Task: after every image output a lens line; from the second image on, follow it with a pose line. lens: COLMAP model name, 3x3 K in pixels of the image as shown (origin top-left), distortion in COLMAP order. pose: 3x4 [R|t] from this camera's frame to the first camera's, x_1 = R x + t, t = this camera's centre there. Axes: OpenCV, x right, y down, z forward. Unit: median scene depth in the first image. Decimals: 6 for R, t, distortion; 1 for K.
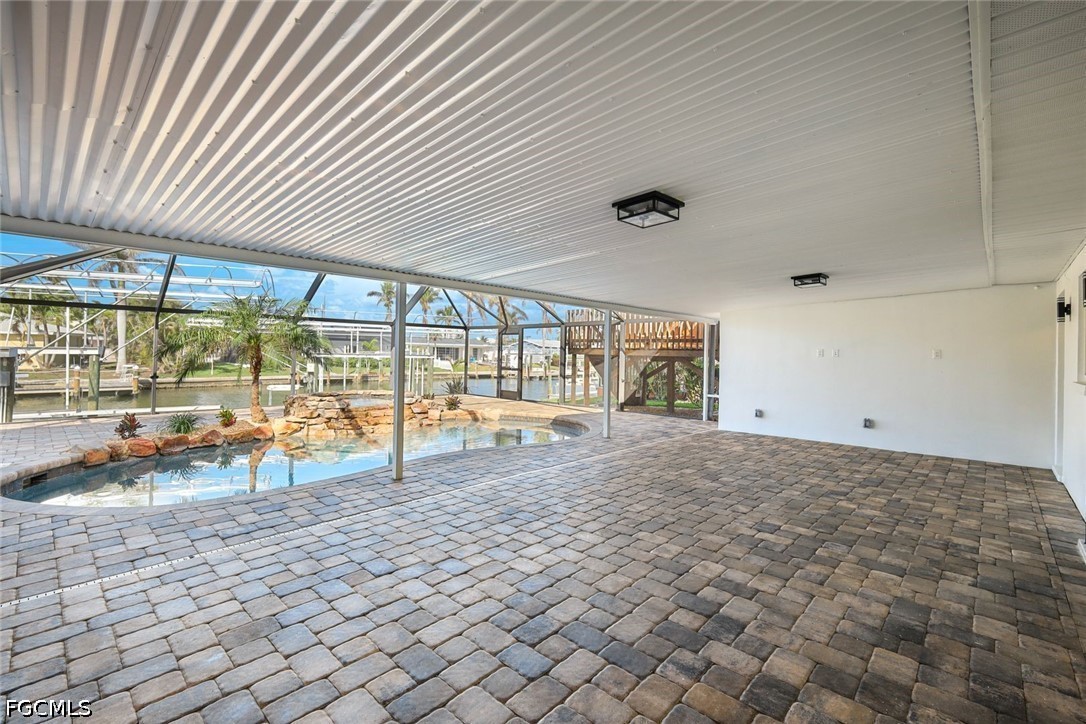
lens RADIAL K [[486.8, 0, 536.4], [0, 486.8, 348.1], [0, 0, 1]] dist [0.003210, 0.000062]
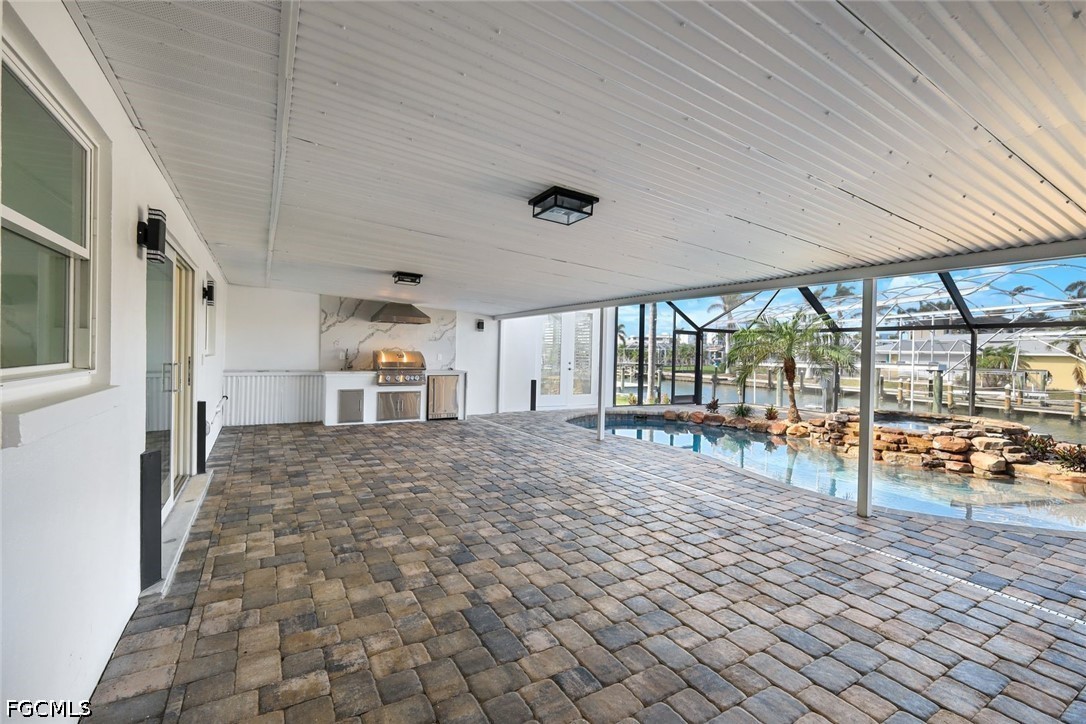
lens RADIAL K [[486.8, 0, 536.4], [0, 486.8, 348.1], [0, 0, 1]] dist [0.003210, 0.000062]
pose [[-0.291352, -0.028123, -0.956203, 1.444810], [-0.024785, 0.999454, -0.021843, 0.034887], [0.956295, 0.017336, -0.291890, 1.514877]]
